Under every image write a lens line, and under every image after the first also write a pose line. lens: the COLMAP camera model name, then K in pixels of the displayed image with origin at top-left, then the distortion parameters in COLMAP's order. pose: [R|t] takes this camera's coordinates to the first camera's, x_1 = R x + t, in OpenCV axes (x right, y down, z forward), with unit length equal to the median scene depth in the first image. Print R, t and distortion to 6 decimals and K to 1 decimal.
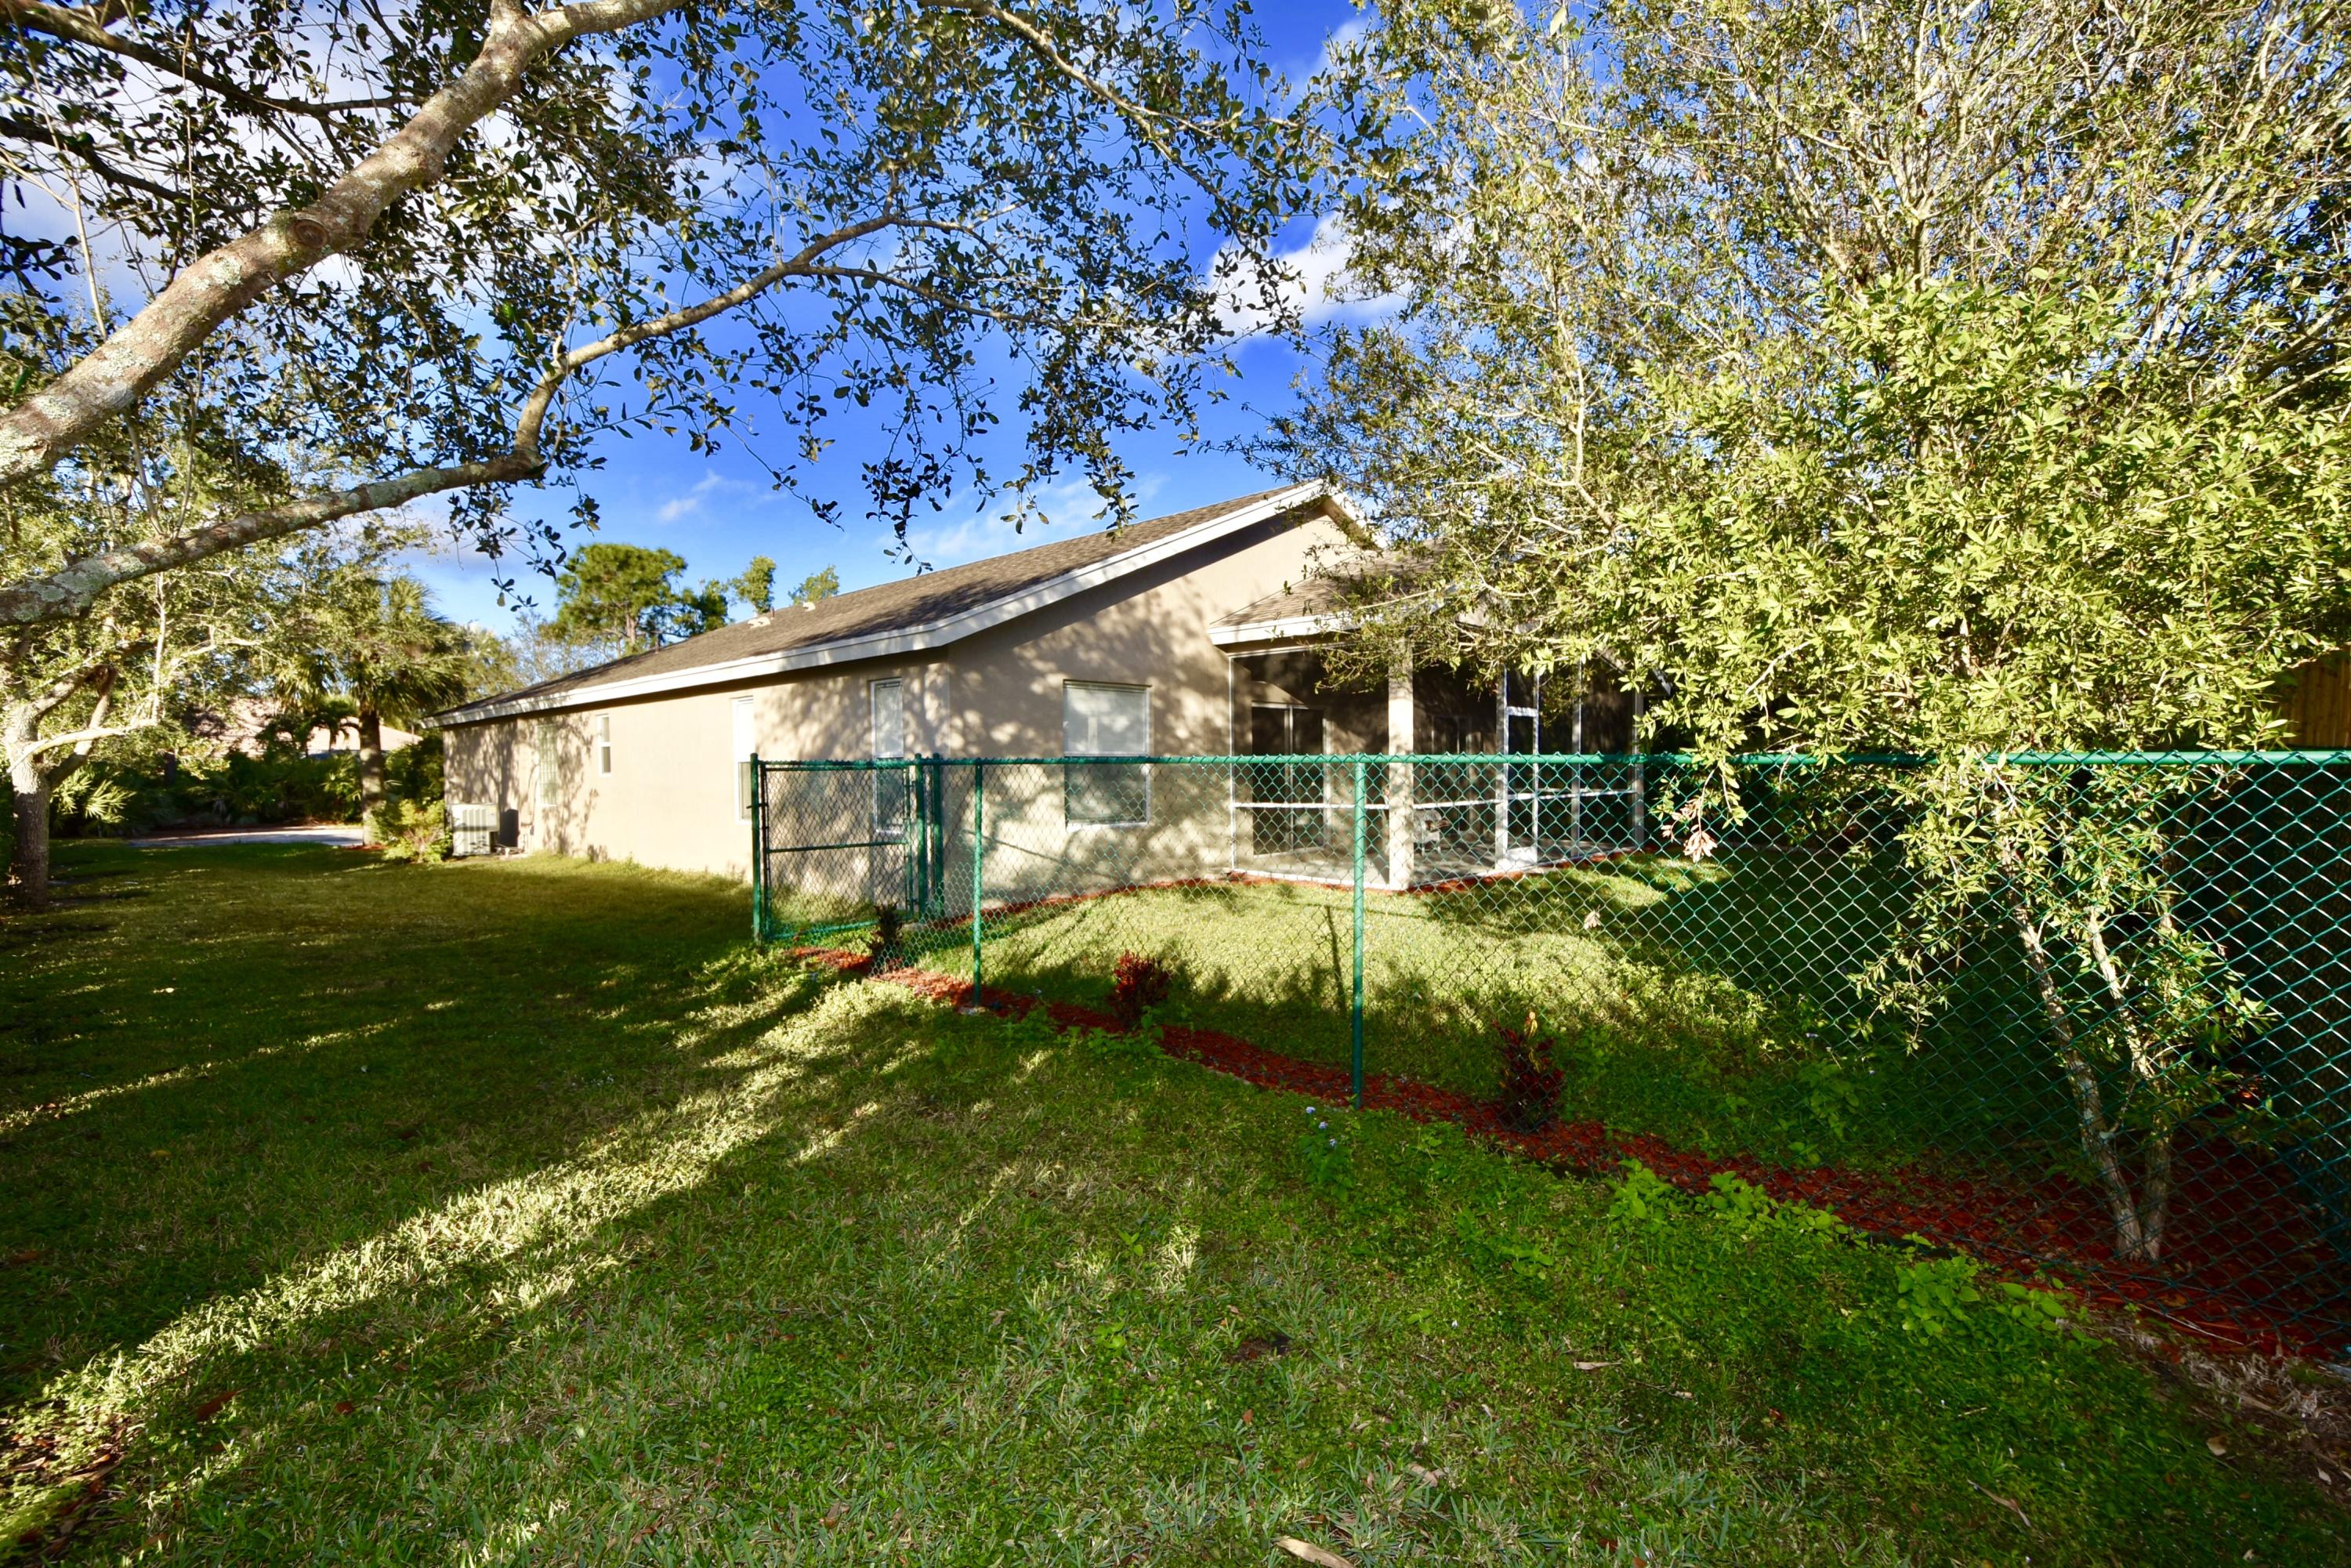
lens RADIAL K [[1015.2, 0, 1175.5], [0, 1015.2, 784.0], [0, 0, 1]] dist [0.002039, -0.006188]
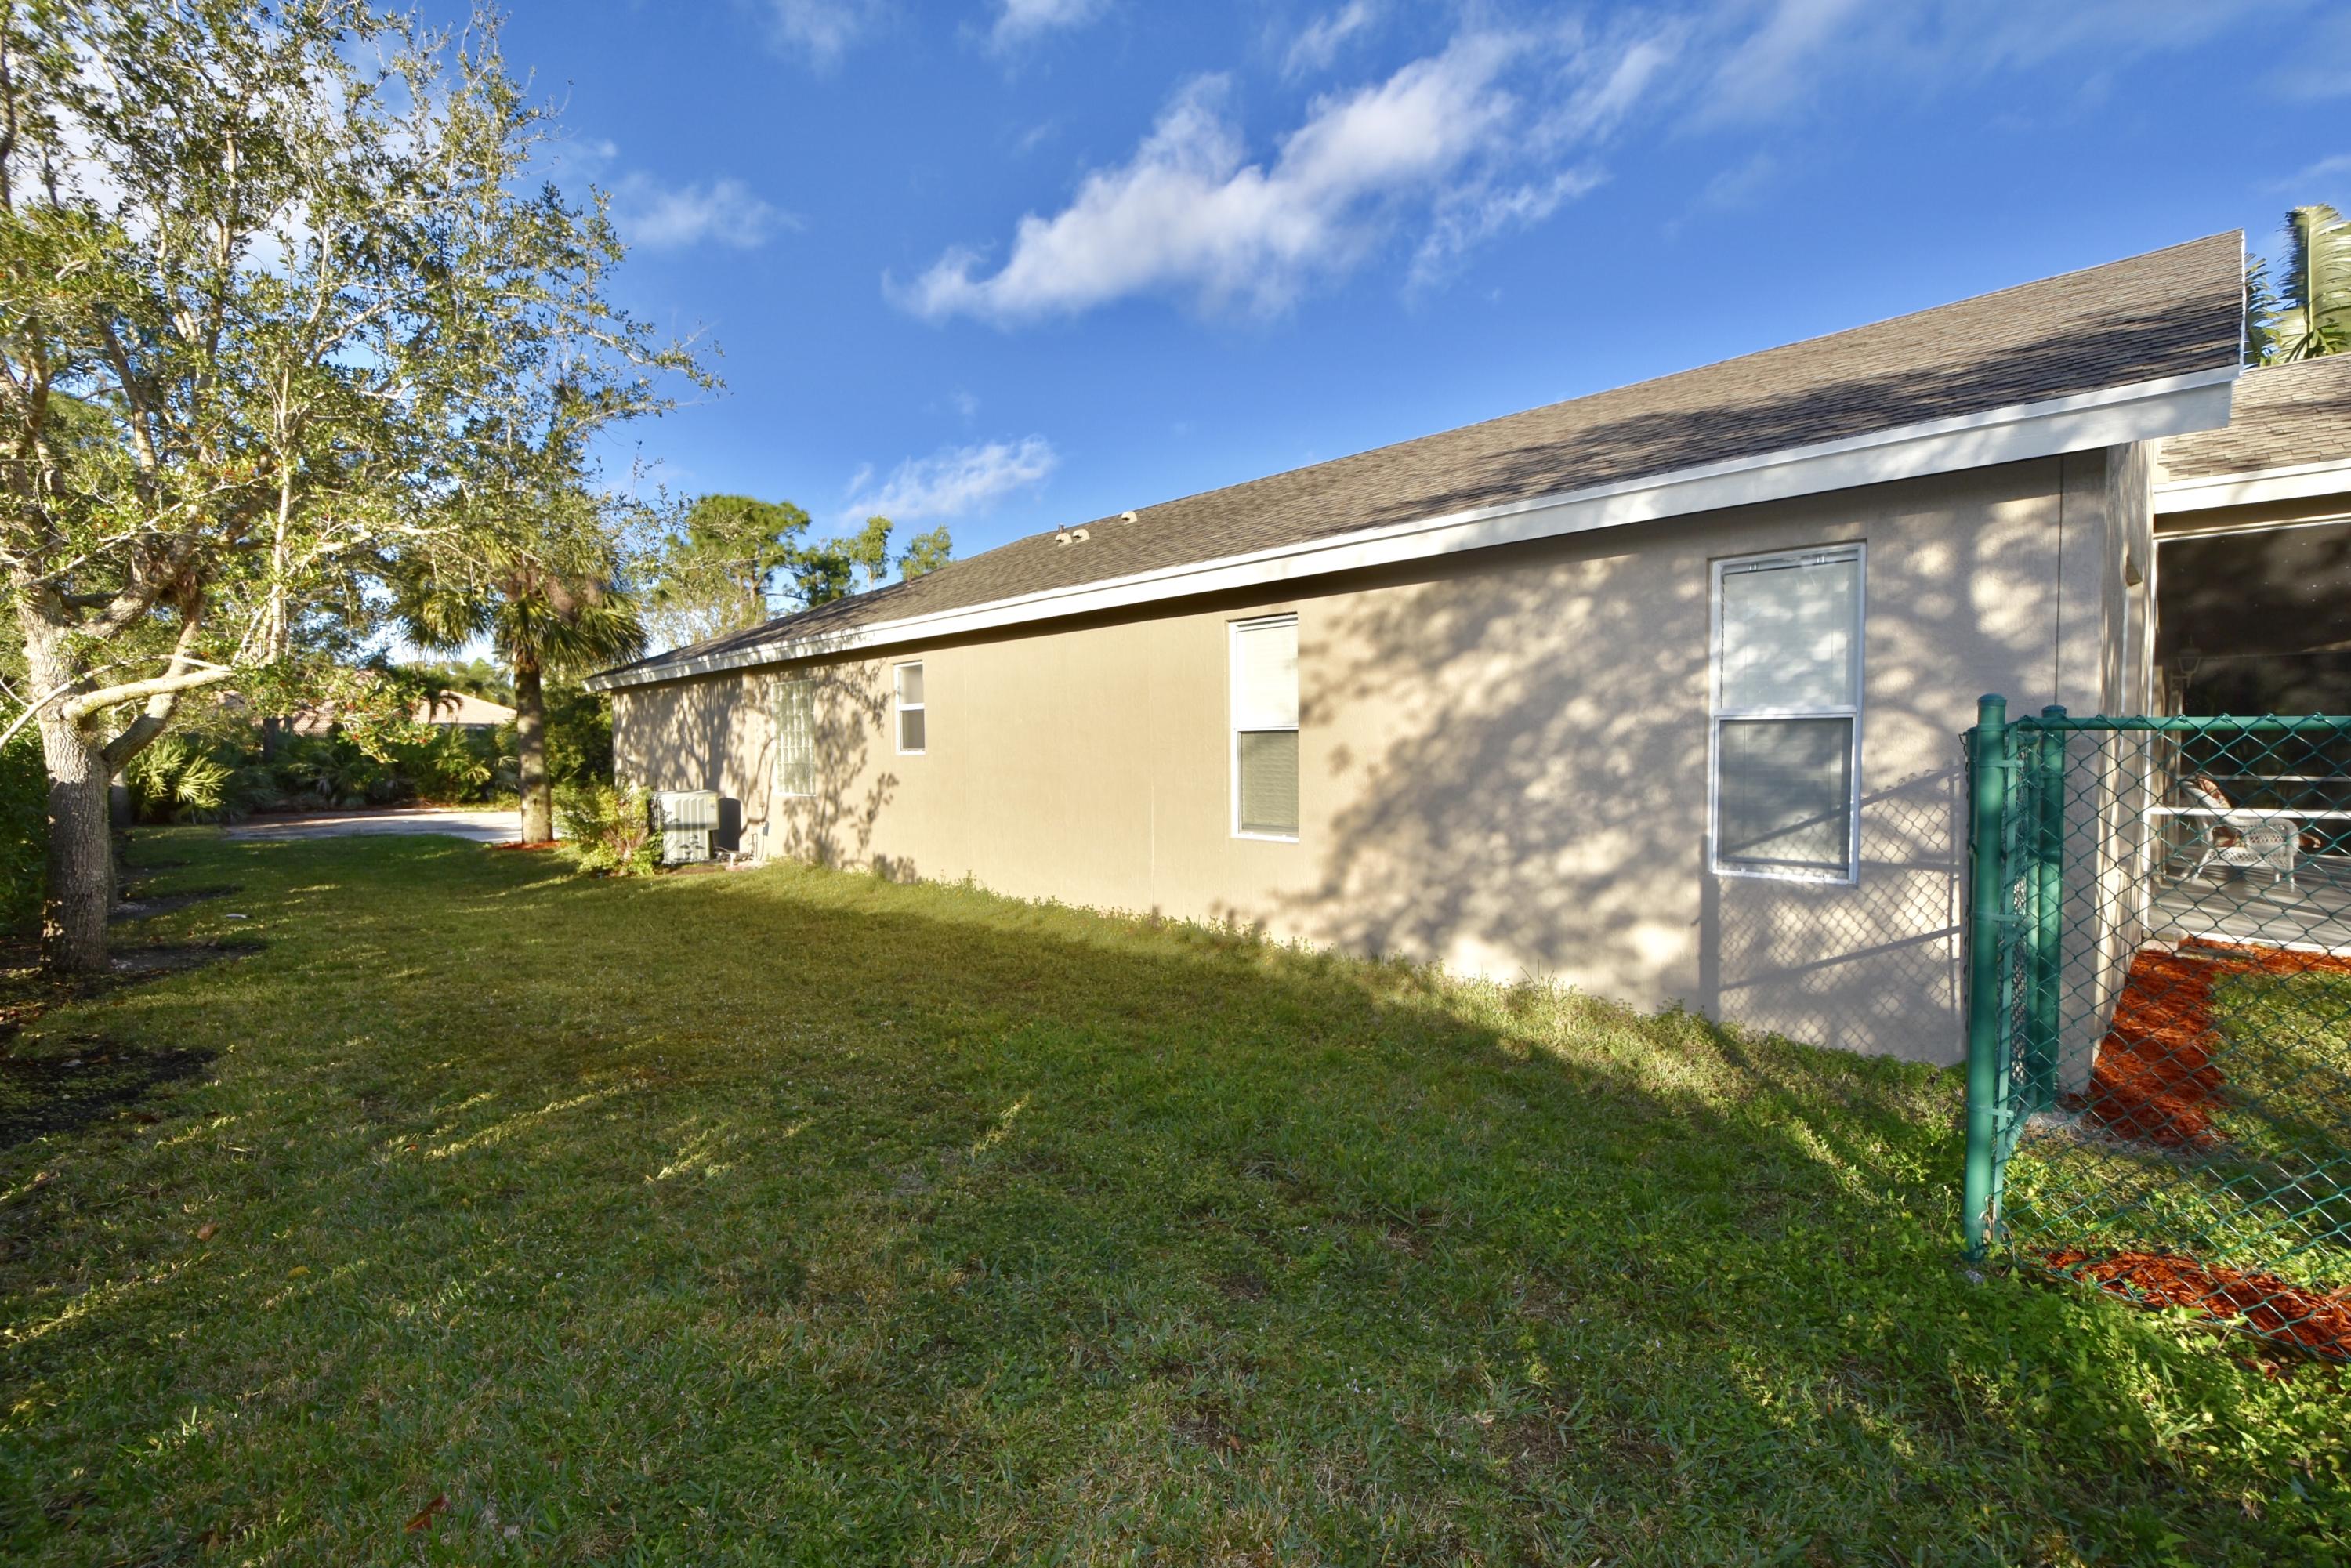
lens RADIAL K [[1015.2, 0, 1175.5], [0, 1015.2, 784.0], [0, 0, 1]] dist [0.002039, -0.006188]
pose [[0.998845, 0.004963, -0.047797, -0.387652], [-0.003944, 0.999763, 0.021390, -0.003942], [0.047892, -0.021176, 0.998628, 0.368384]]
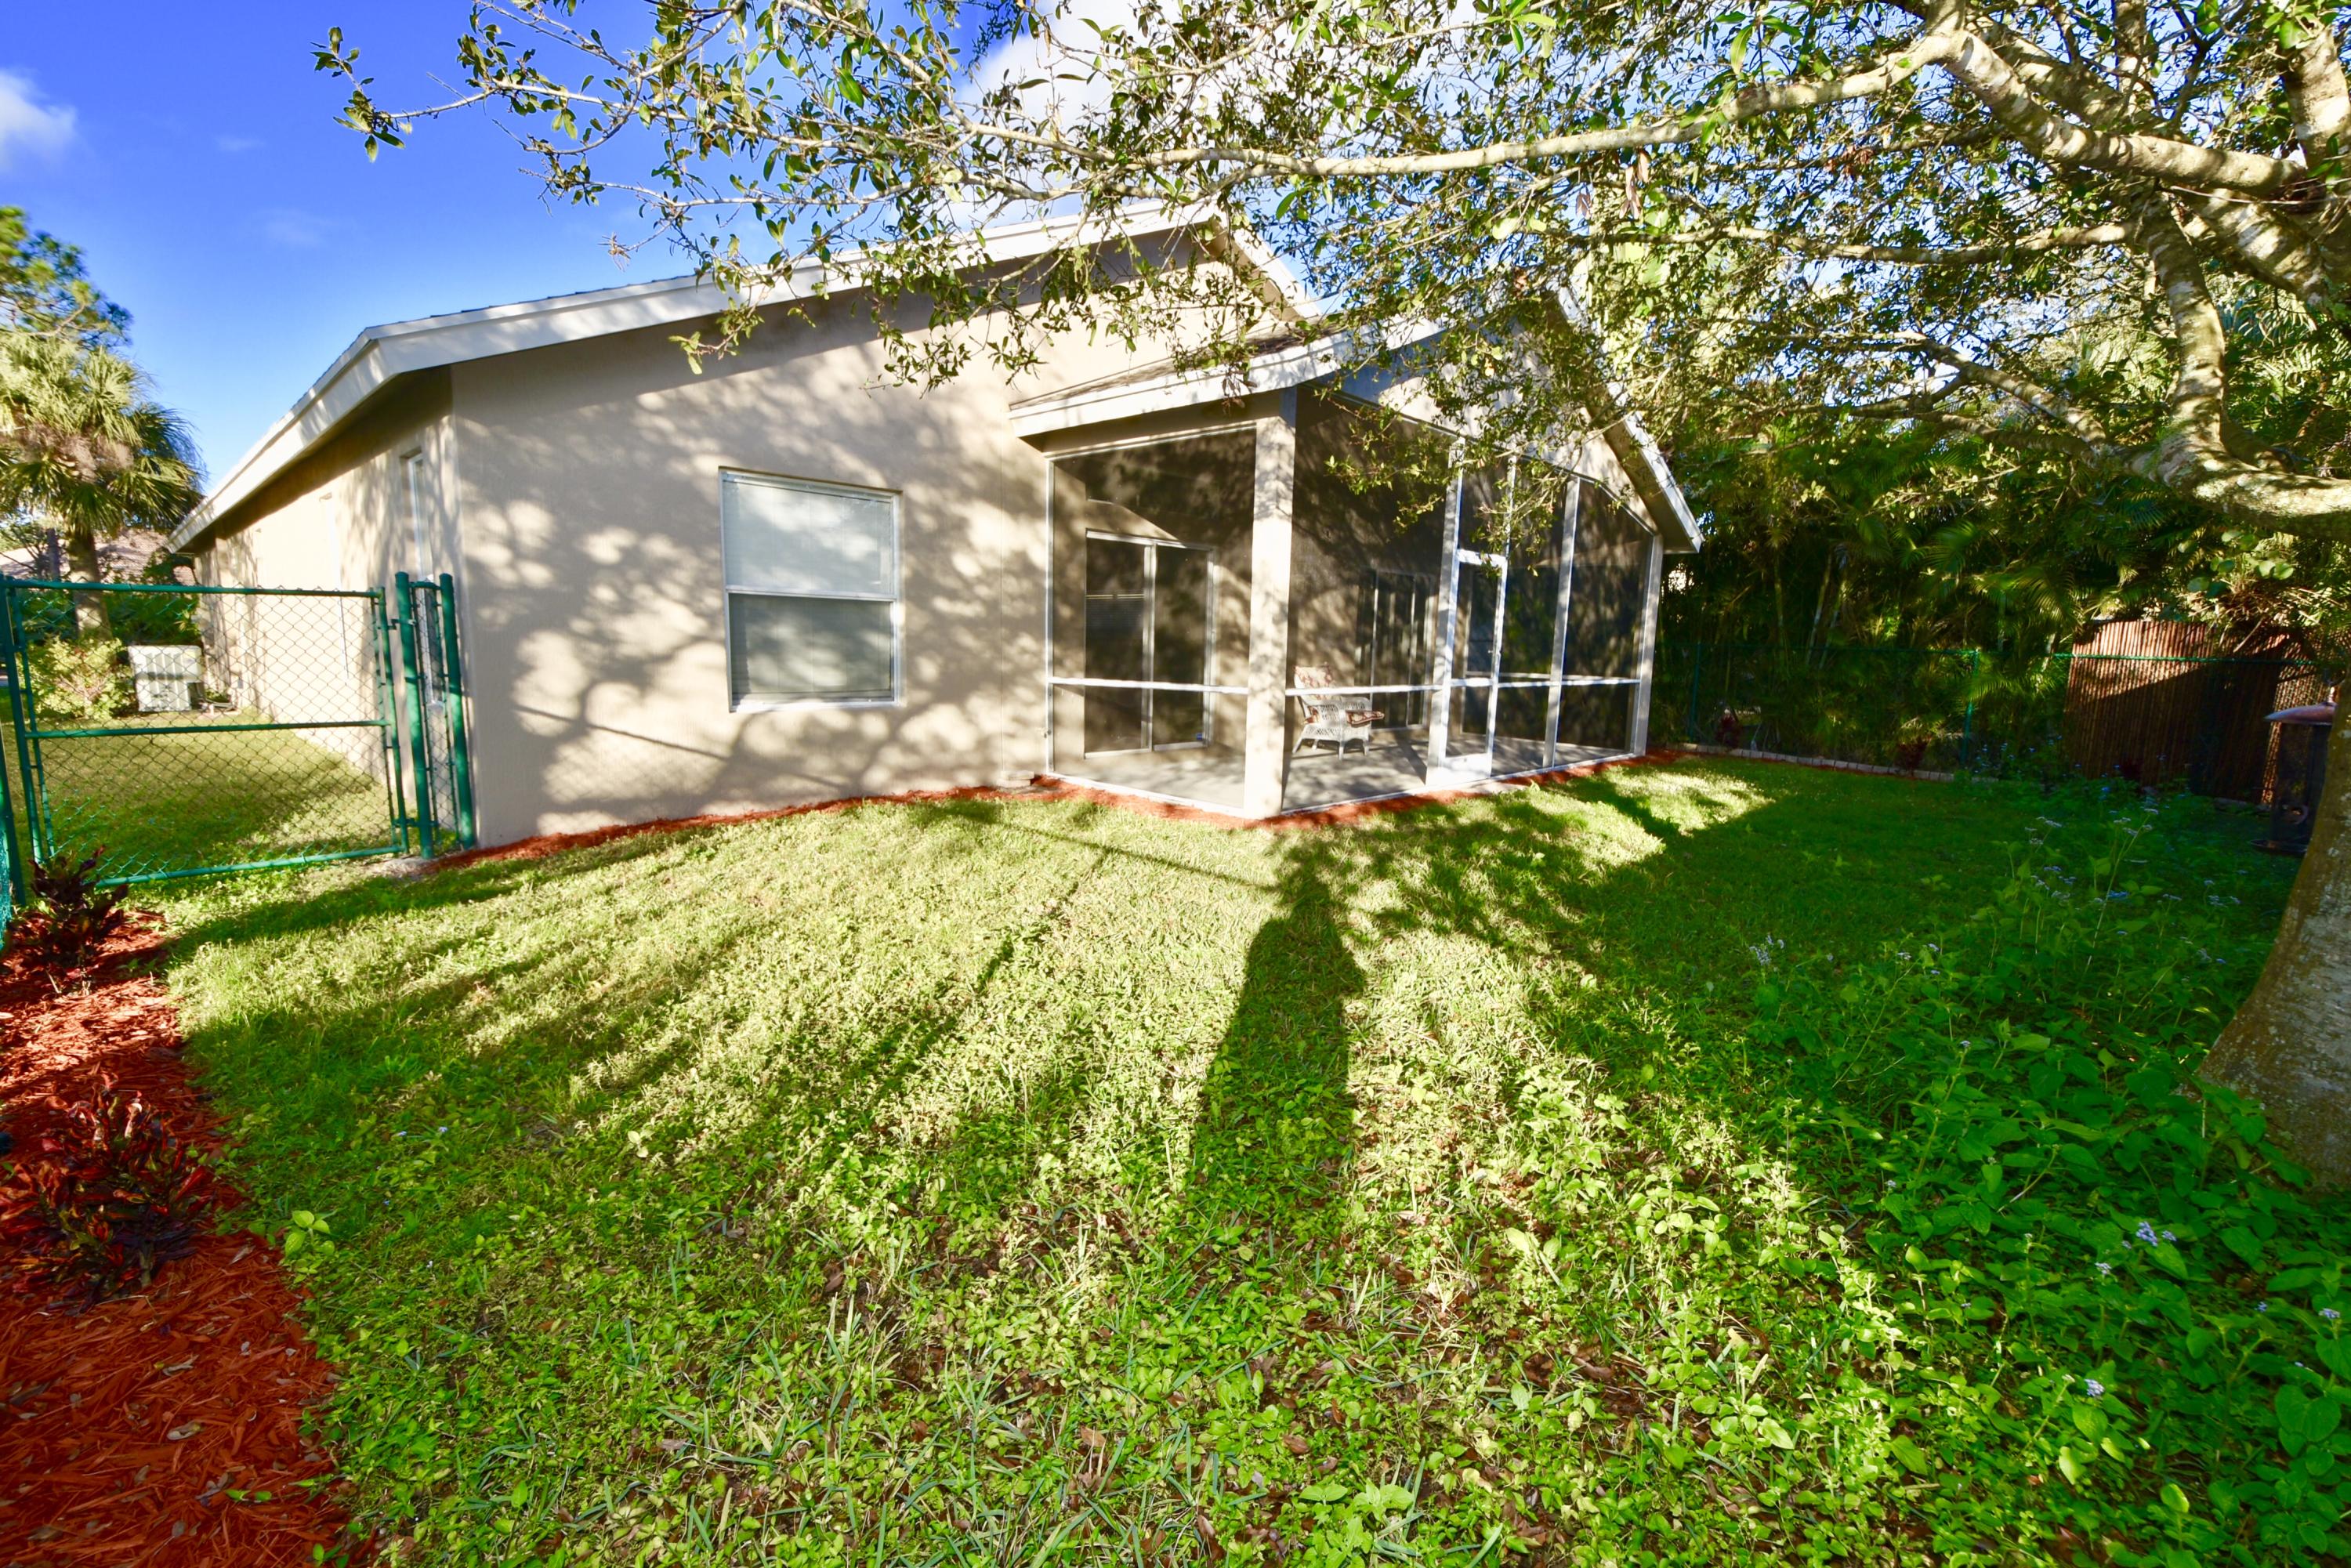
lens RADIAL K [[1015.2, 0, 1175.5], [0, 1015.2, 784.0], [0, 0, 1]] dist [0.002039, -0.006188]
pose [[0.999367, 0.035558, -0.001459, 0.125463], [-0.035121, 0.992035, 0.120966, 0.004505], [0.005749, -0.120838, 0.992656, 0.264226]]
